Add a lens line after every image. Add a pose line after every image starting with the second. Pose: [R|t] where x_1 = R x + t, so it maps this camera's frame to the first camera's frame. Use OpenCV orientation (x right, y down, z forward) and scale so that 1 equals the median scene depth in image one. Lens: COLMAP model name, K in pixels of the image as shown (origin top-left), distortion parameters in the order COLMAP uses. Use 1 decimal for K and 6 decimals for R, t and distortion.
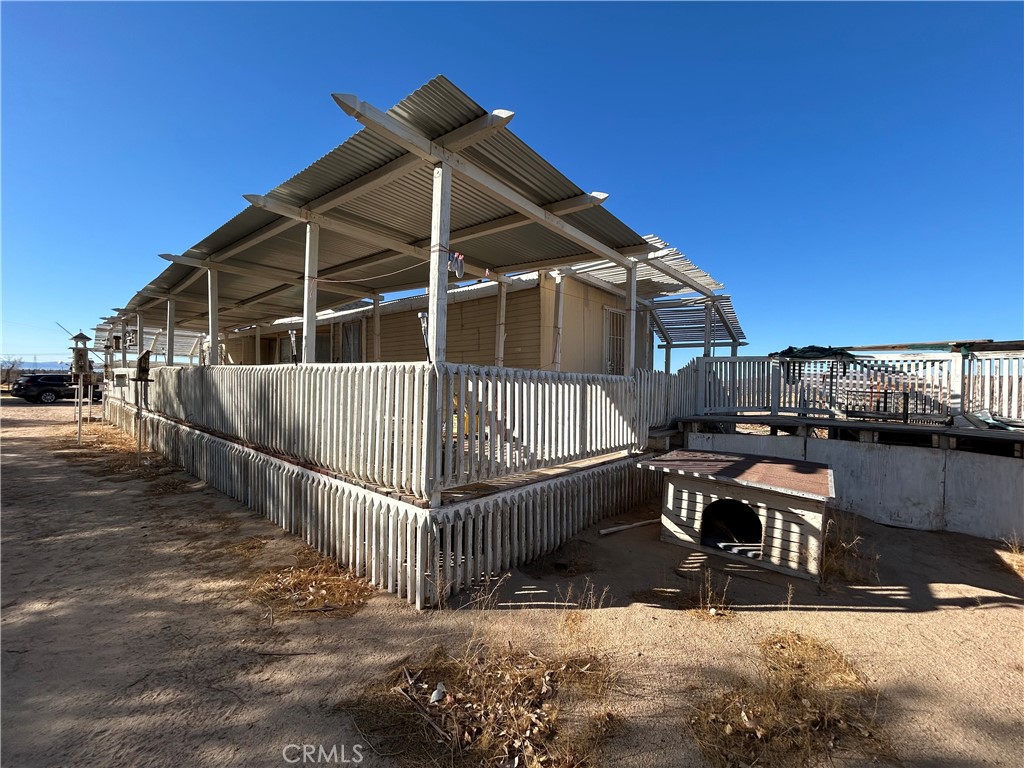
lens RADIAL K [[410.0, 0, 511.8], [0, 410.0, 385.0], [0, 0, 1]] dist [-0.003700, -0.000107]
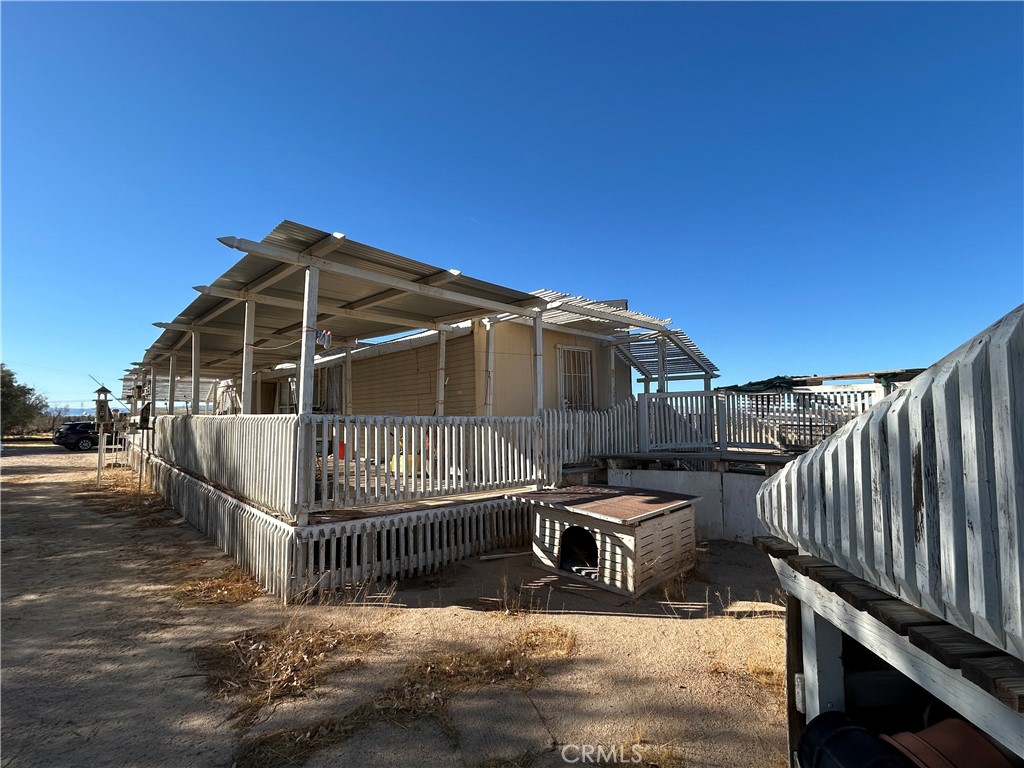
lens RADIAL K [[473.5, 0, 512.8], [0, 473.5, 386.2], [0, 0, 1]] dist [-0.005393, 0.001071]
pose [[0.992076, -0.032685, -0.121310, 0.517632], [0.023731, 0.996936, -0.074536, -0.013210], [0.123375, 0.071067, 0.989812, -0.335709]]
